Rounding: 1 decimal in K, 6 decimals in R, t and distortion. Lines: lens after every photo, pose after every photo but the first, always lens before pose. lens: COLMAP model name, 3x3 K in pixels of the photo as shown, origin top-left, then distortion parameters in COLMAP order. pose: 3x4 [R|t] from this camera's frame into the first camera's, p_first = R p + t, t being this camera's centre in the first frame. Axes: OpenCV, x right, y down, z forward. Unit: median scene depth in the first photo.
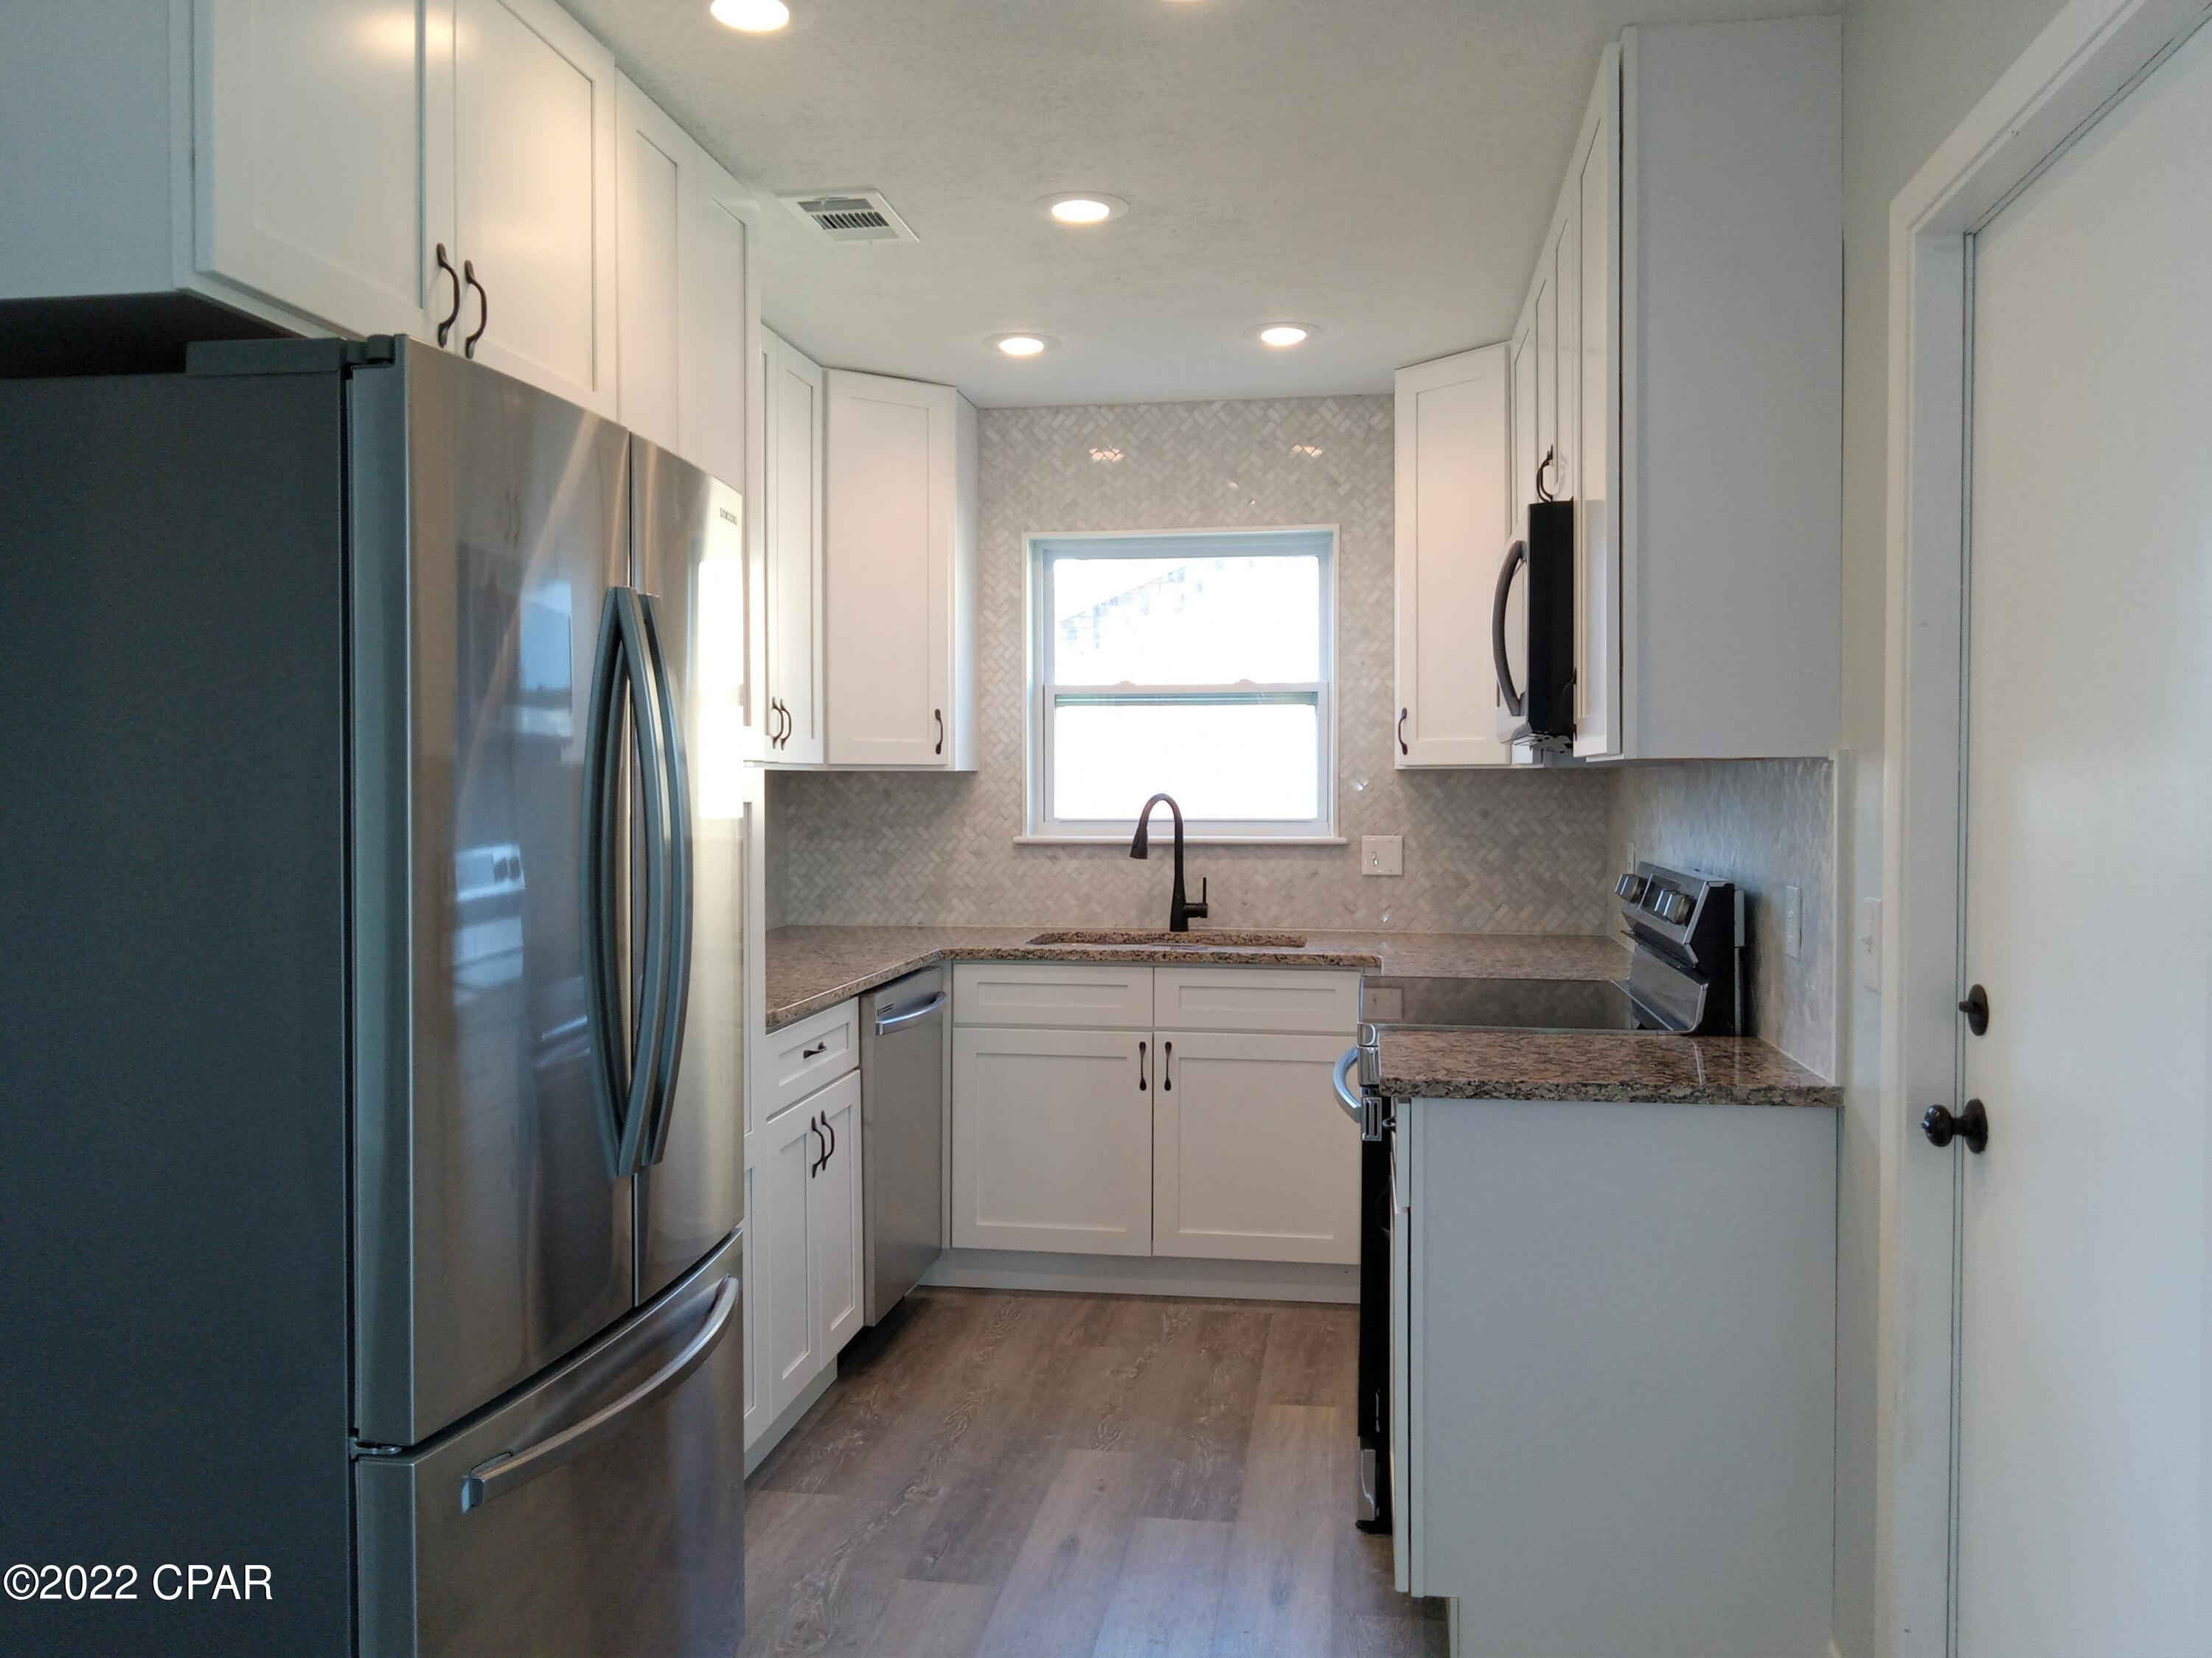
lens RADIAL K [[1693.4, 0, 1111.7], [0, 1693.4, 834.4], [0, 0, 1]] dist [-0.005250, -0.003436]
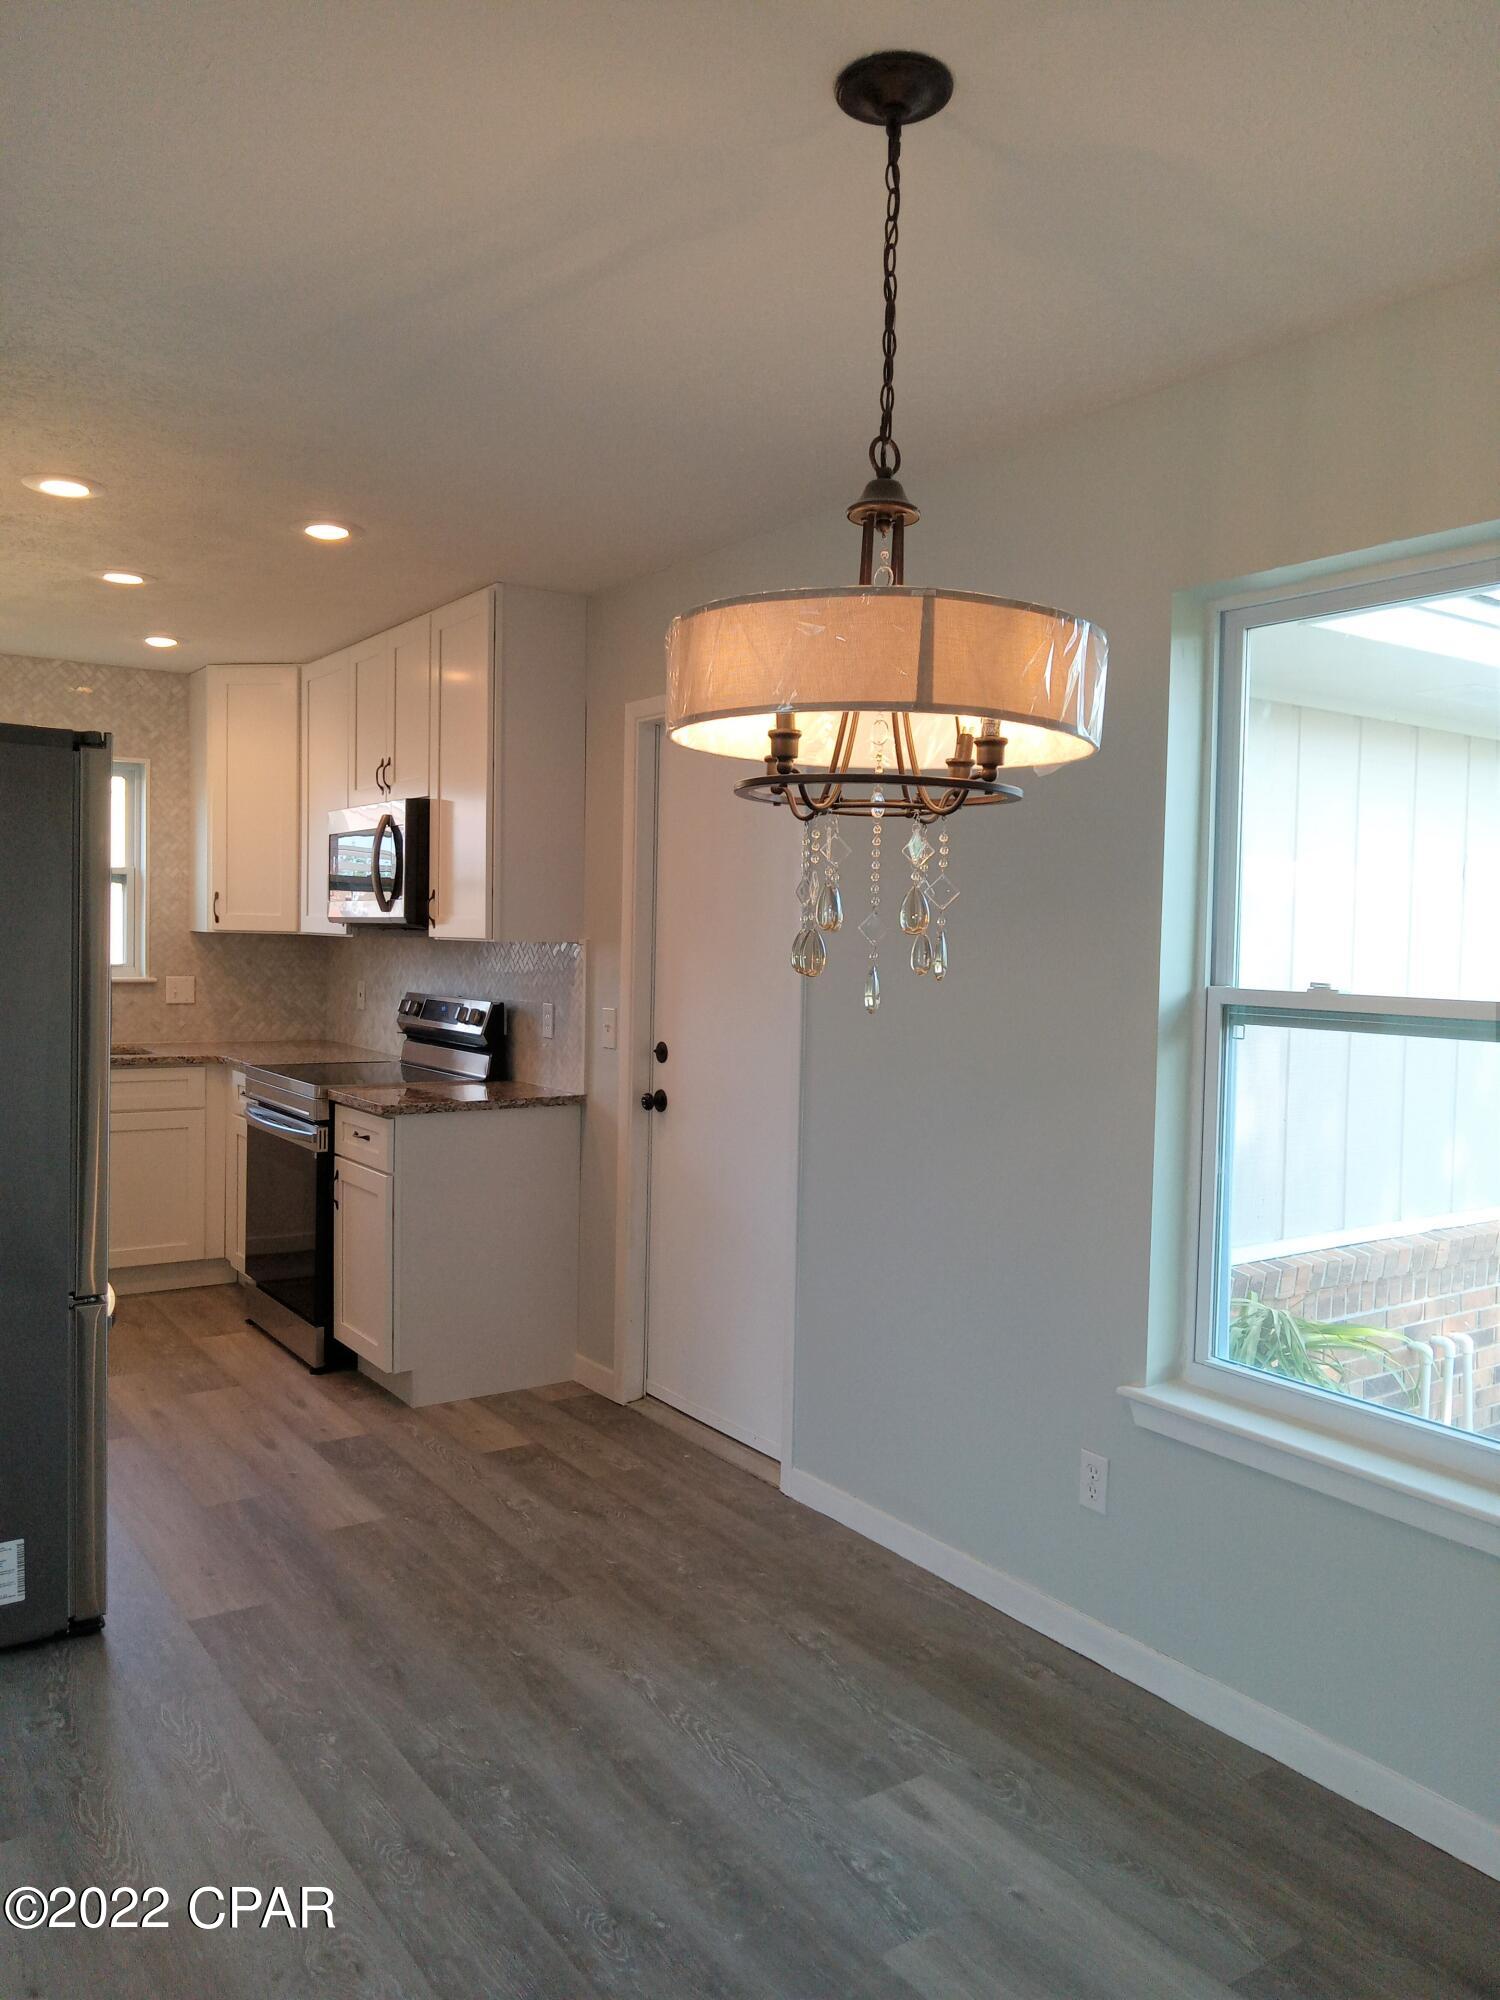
lens RADIAL K [[1482.0, 0, 744.0], [0, 1482.0, 1003.2], [0, 0, 1]] dist [-0.002919, -0.012020]
pose [[0.729542, -0.015743, 0.683754, -0.419570], [-0.000994, 0.999710, 0.024078, -0.008505], [-0.683935, -0.018245, 0.729315, -0.307549]]
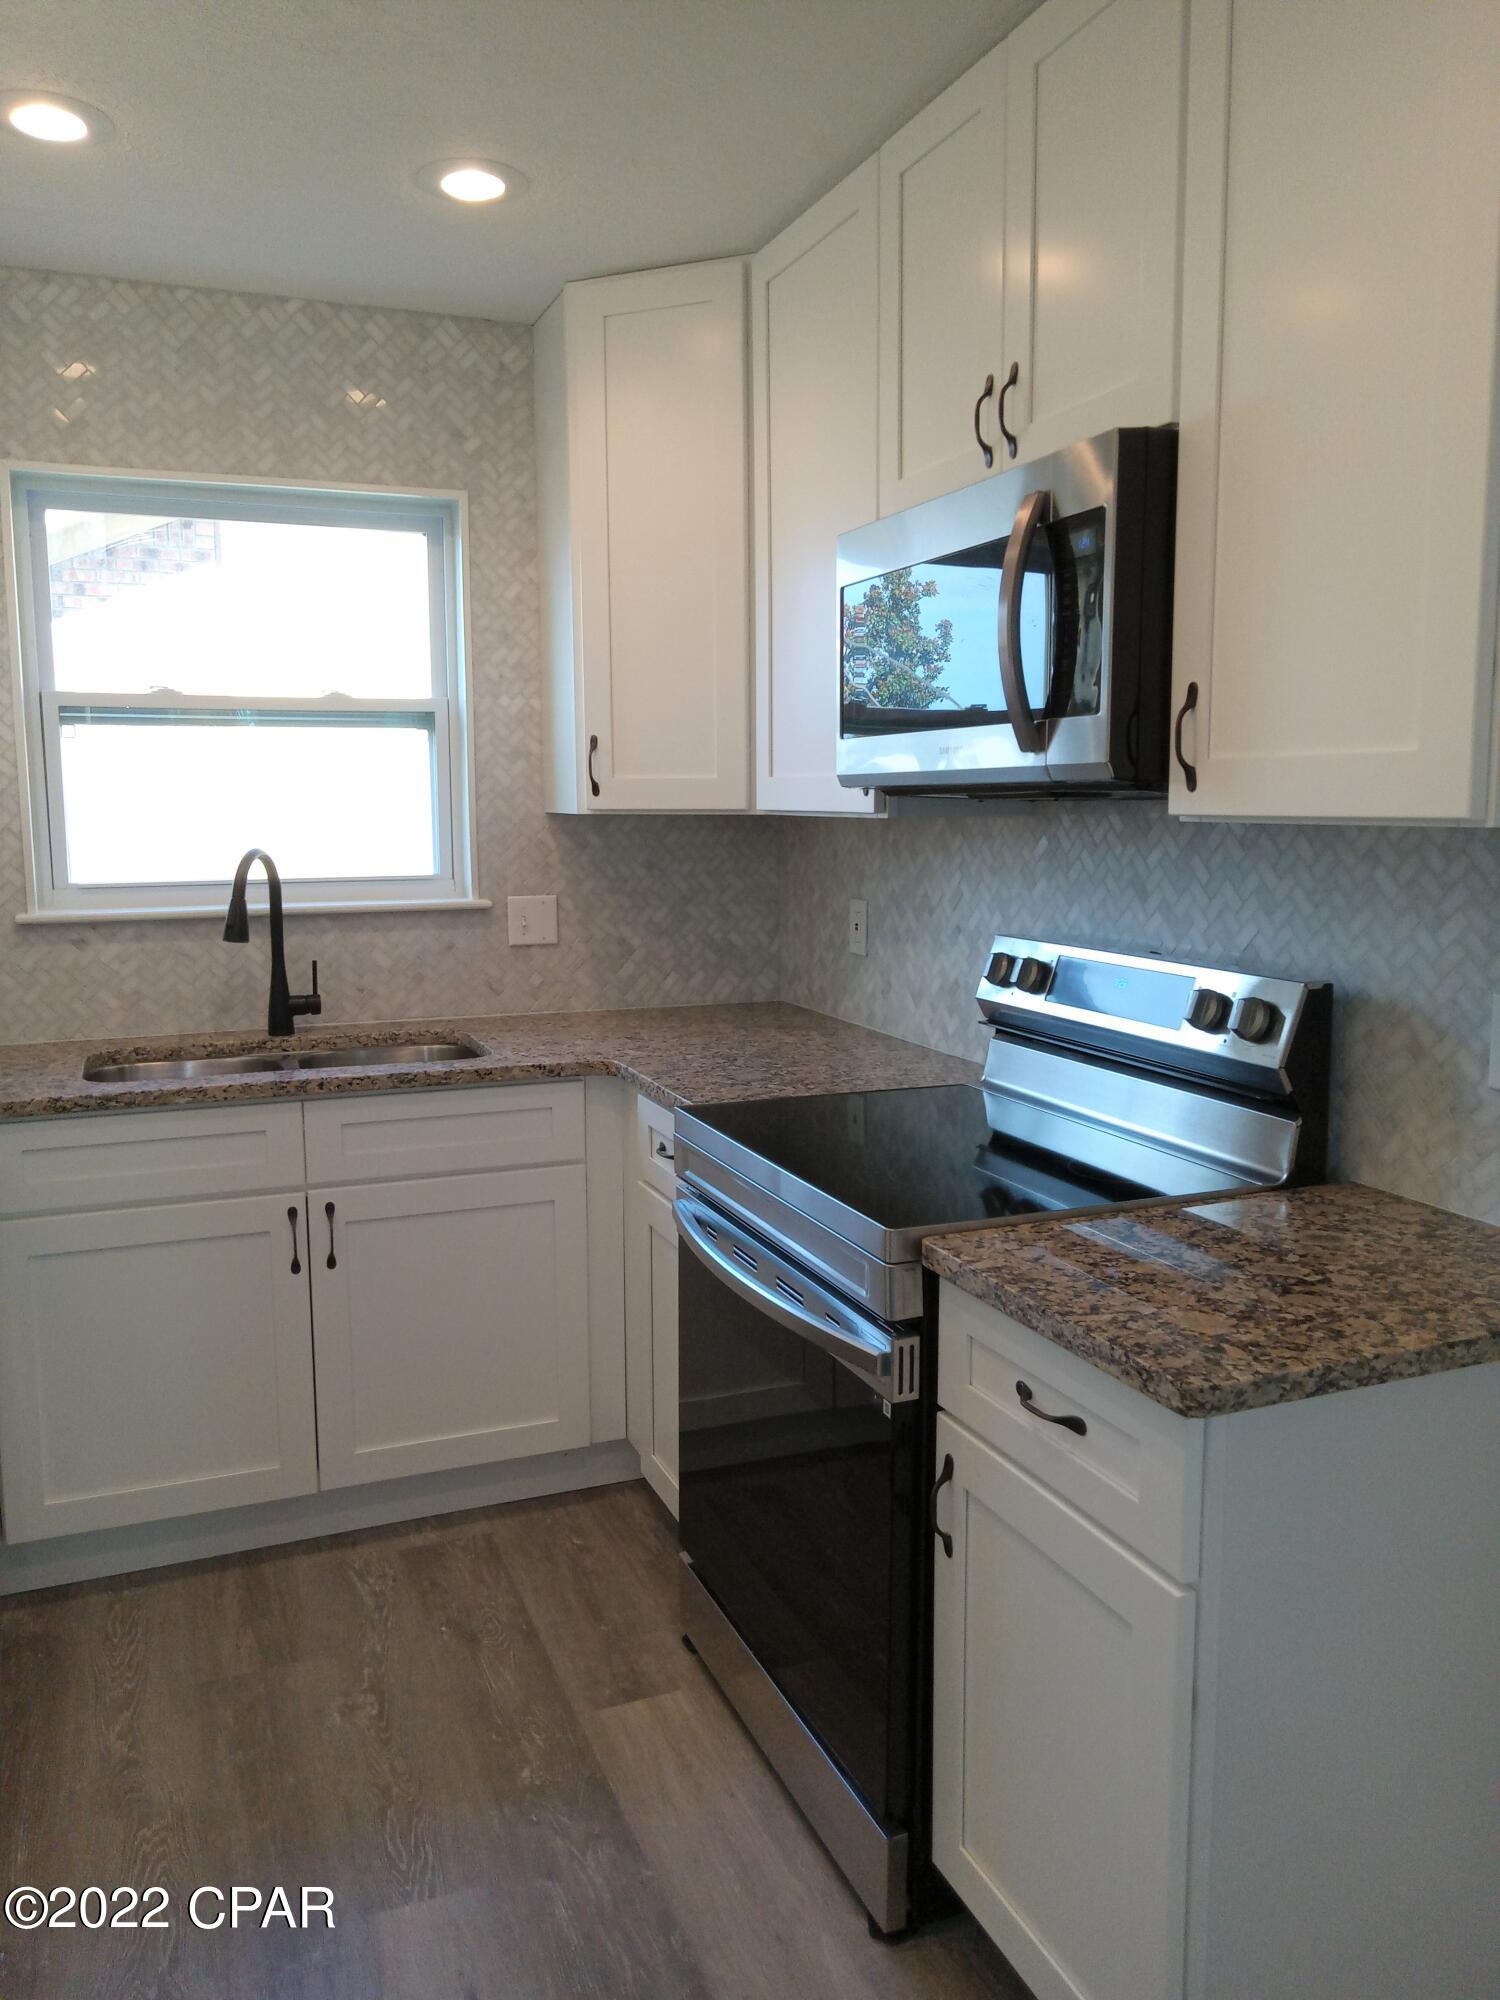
lens RADIAL K [[1482.0, 0, 750.3], [0, 1482.0, 1001.9], [0, 0, 1]] dist [-0.002919, -0.012020]
pose [[0.859743, -0.070918, 0.505779, -0.129850], [0.018899, 0.994052, 0.107257, -0.026516], [-0.510377, -0.082654, 0.855969, 0.397484]]
